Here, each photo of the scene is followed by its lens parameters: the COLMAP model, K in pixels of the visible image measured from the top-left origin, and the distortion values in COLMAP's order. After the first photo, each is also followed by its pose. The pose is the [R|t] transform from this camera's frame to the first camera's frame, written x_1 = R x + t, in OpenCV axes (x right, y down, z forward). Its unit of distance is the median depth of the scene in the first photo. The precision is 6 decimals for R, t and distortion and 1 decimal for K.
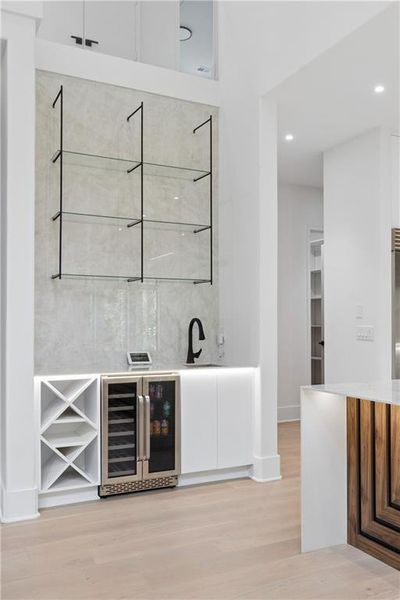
lens RADIAL K [[525.0, 0, 212.6], [0, 525.0, 321.4], [0, 0, 1]] dist [-0.006726, -0.004024]
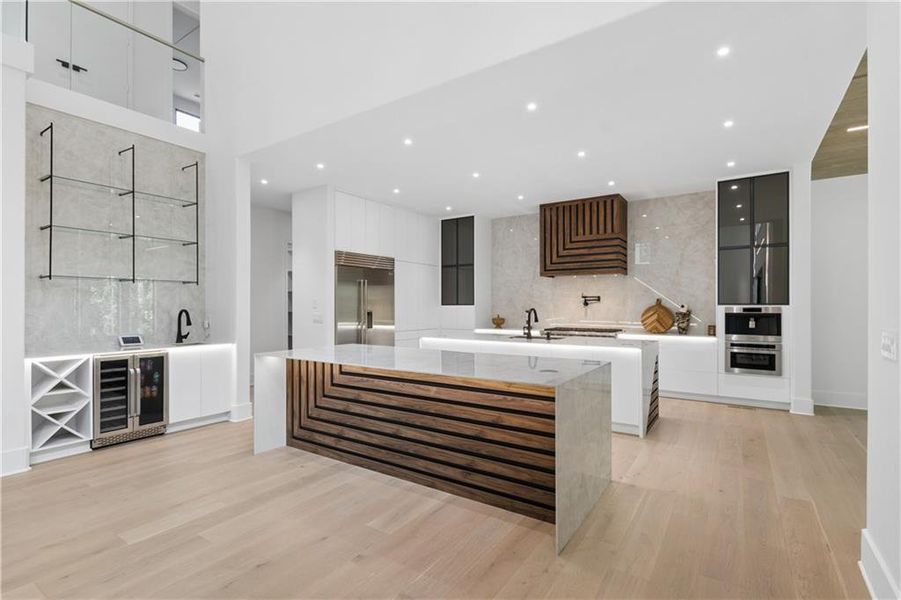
lens RADIAL K [[419.5, 0, 460.1], [0, 419.5, 304.0], [0, 0, 1]] dist [0.021796, -0.012702]
pose [[0.868558, 0.000965, 0.495586, 0.053928], [-0.001552, 0.999998, 0.000772, -0.025496], [-0.495585, -0.001440, 0.868558, -0.345480]]
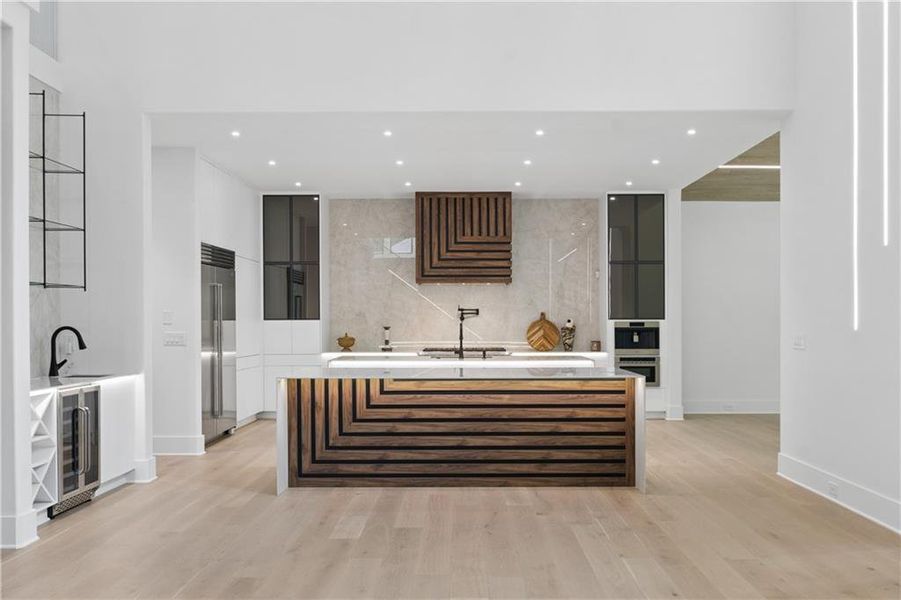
lens RADIAL K [[788.4, 0, 452.5], [0, 788.4, 319.2], [0, 0, 1]] dist [-0.006726, -0.004024]
pose [[0.459340, -0.000449, 0.888261, -1.089454], [-0.002334, 0.999996, 0.001712, -0.026225], [-0.888258, -0.002859, 0.459337, -0.280025]]
